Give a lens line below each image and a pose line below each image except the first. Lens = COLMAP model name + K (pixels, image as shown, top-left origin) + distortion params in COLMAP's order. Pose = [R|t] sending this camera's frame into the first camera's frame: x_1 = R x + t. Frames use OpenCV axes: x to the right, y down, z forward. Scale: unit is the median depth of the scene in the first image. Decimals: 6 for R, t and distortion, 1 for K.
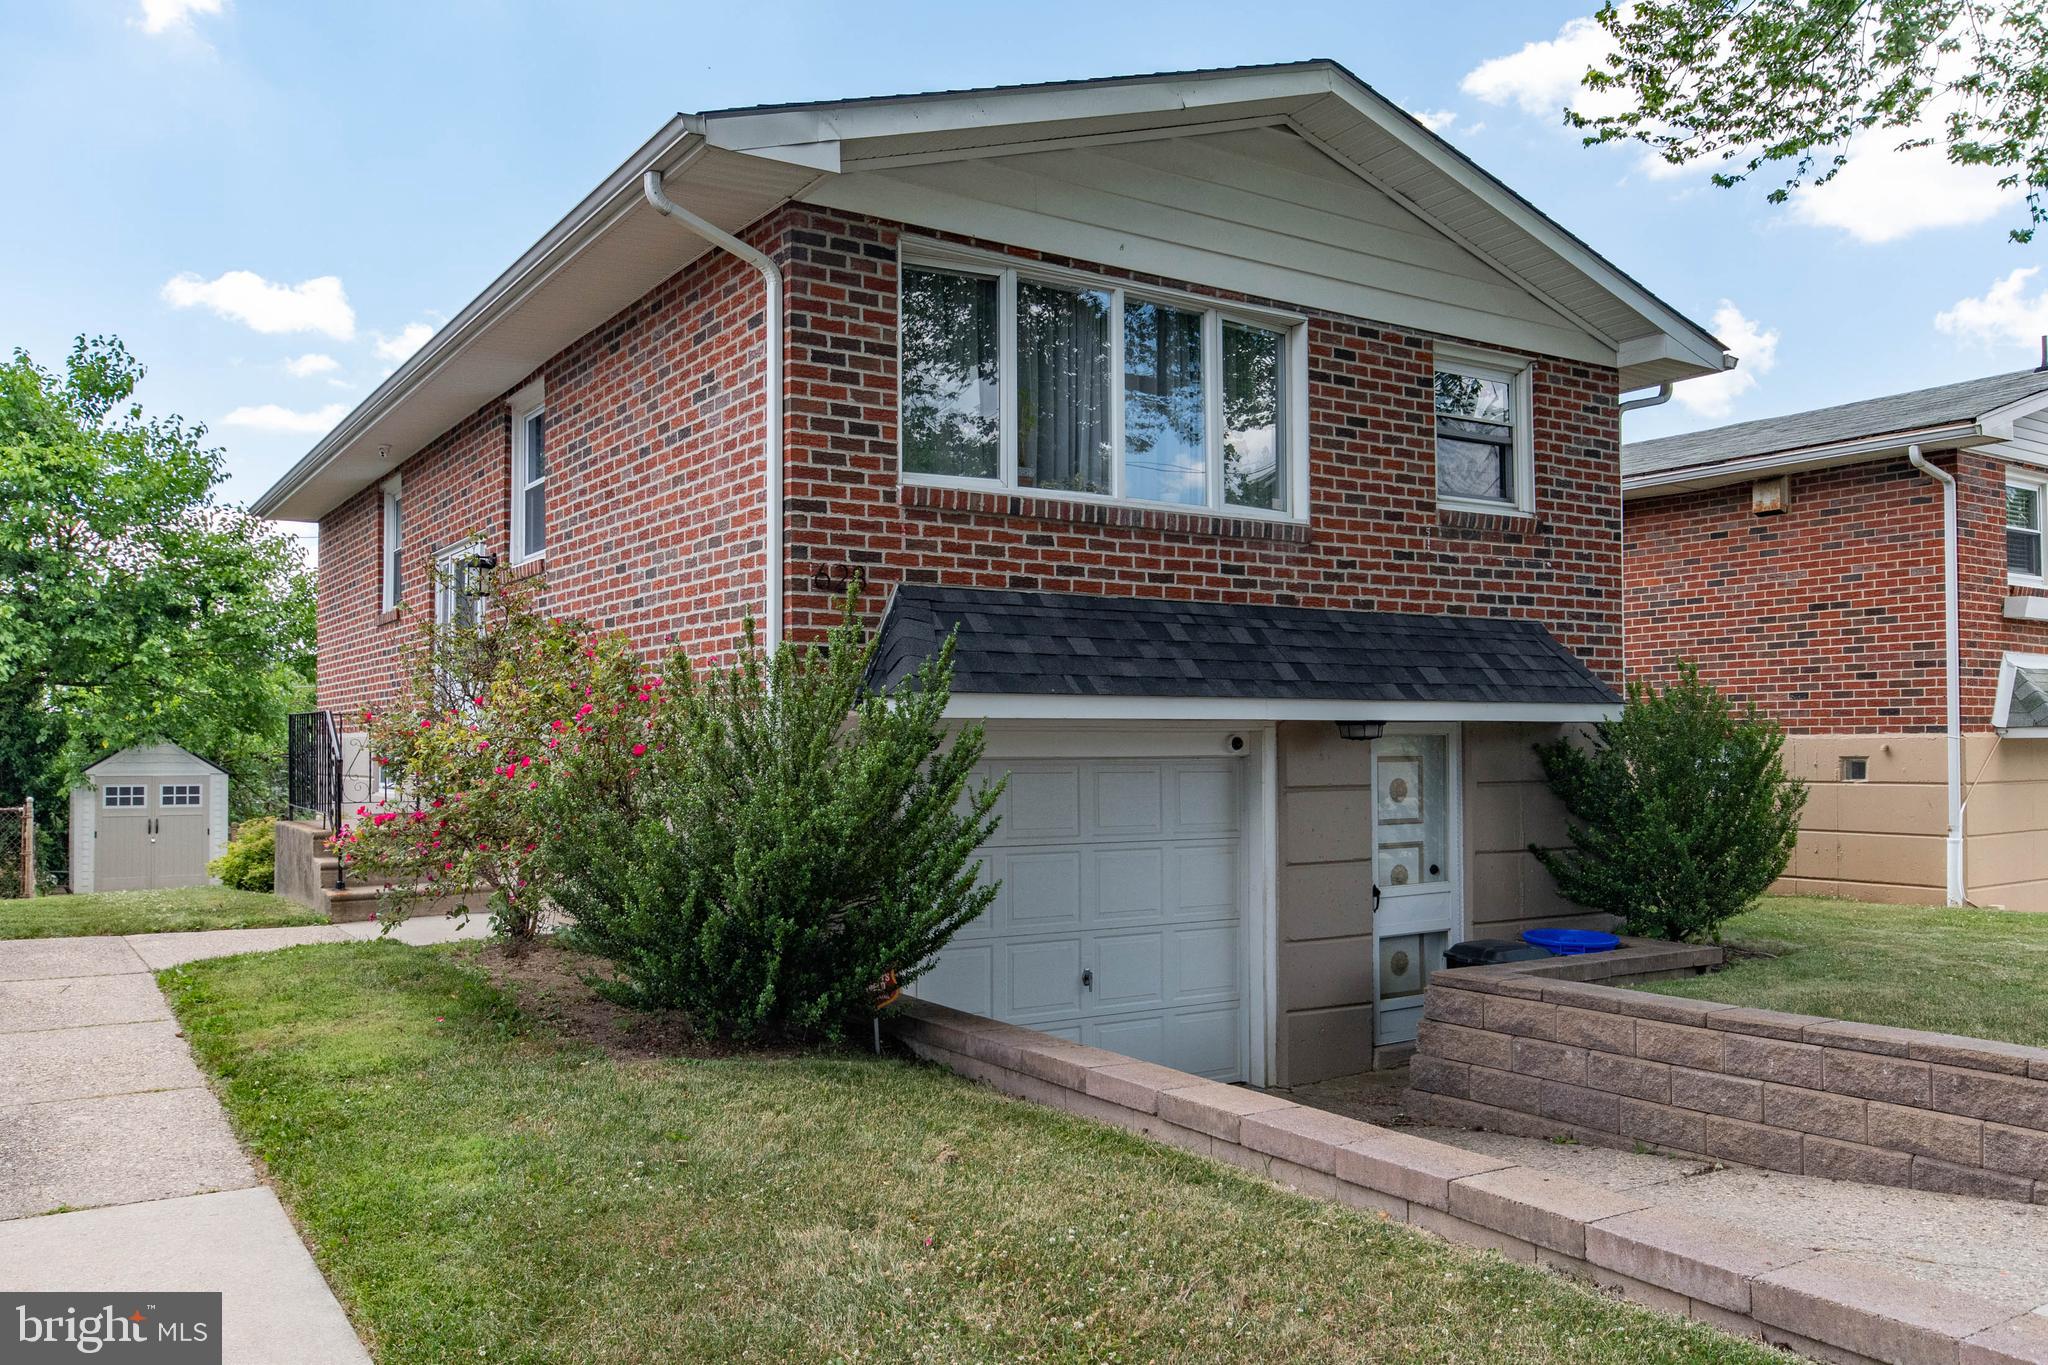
lens RADIAL K [[1600.4, 0, 1009.4], [0, 1600.4, 694.9], [0, 0, 1]] dist [-0.007703, -0.004522]
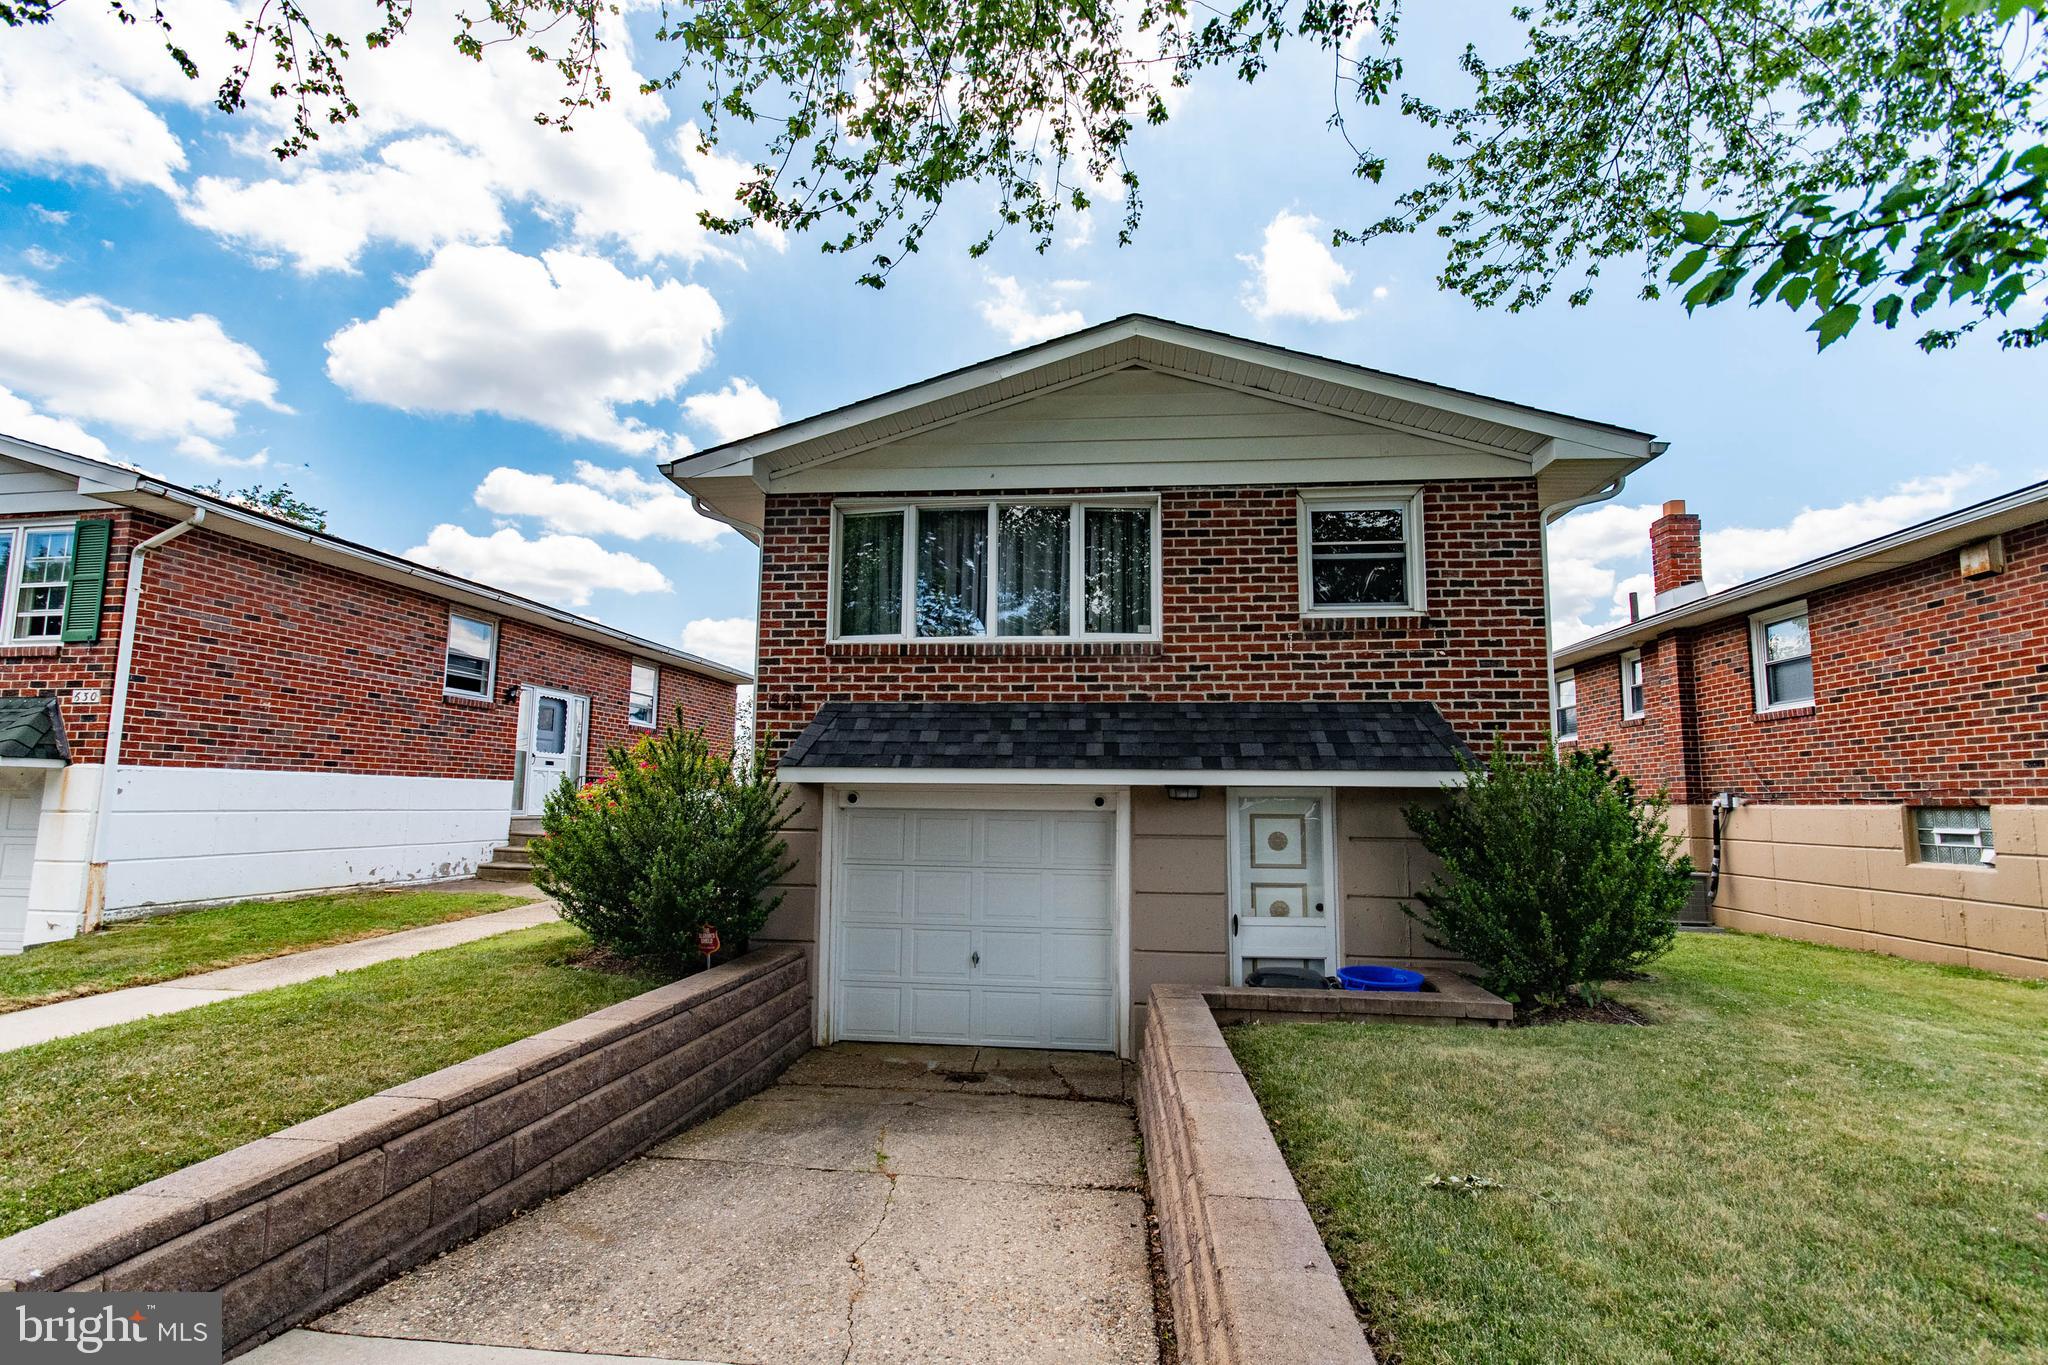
lens RADIAL K [[916.5, 0, 1020.1], [0, 916.5, 696.9], [0, 0, 1]] dist [0.006885, 0.000076]
pose [[0.778640, -0.061196, -0.624480, 0.545419], [0.006239, 0.995939, -0.089818, 0.009850], [0.627440, 0.066040, 0.775859, 0.299431]]
